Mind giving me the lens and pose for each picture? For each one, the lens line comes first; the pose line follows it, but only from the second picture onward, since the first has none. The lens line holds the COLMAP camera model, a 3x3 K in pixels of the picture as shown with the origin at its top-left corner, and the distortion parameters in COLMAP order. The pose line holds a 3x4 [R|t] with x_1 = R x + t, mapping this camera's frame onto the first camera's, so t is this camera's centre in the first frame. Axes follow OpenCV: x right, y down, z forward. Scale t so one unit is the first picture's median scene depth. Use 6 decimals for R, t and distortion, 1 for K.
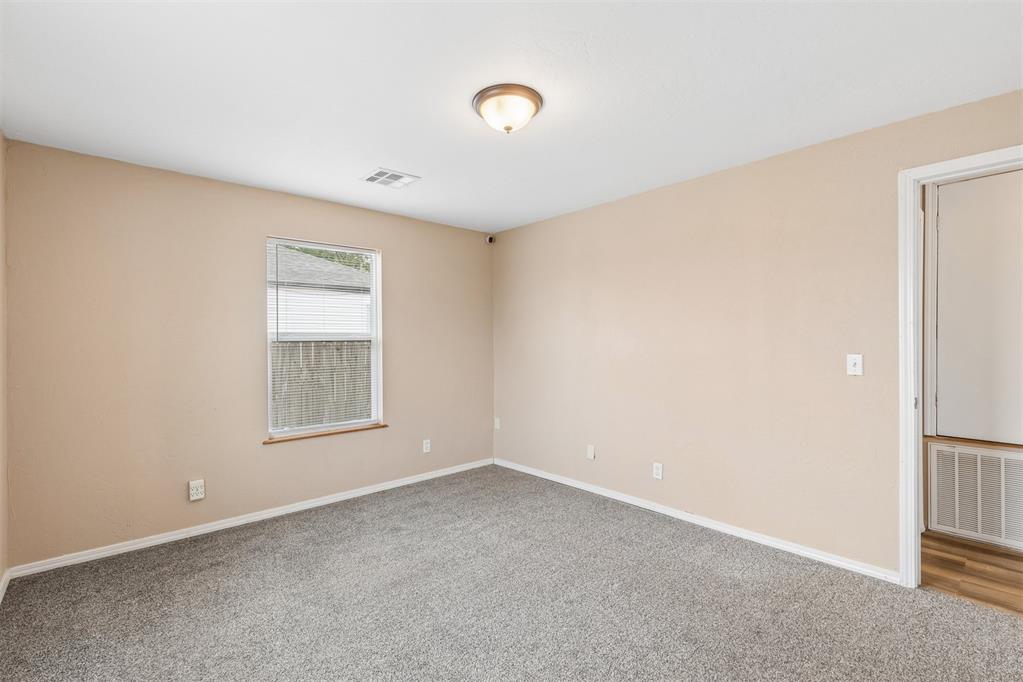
lens RADIAL K [[456.8, 0, 511.5], [0, 456.8, 341.0], [0, 0, 1]] dist [0.000220, -0.000054]
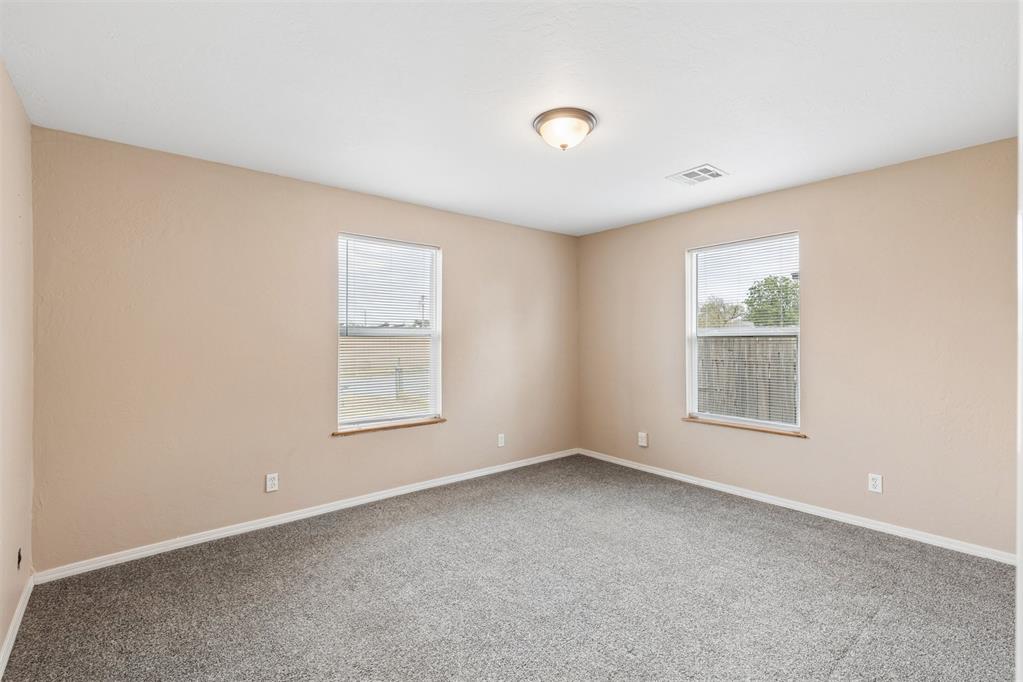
lens RADIAL K [[459.6, 0, 508.6], [0, 459.6, 332.1], [0, 0, 1]] dist [0.001168, -0.000201]
pose [[-0.039824, -0.006264, -0.999187, 0.711289], [0.002604, 0.999976, -0.006373, -0.004212], [0.999203, -0.002855, -0.039807, 0.580872]]
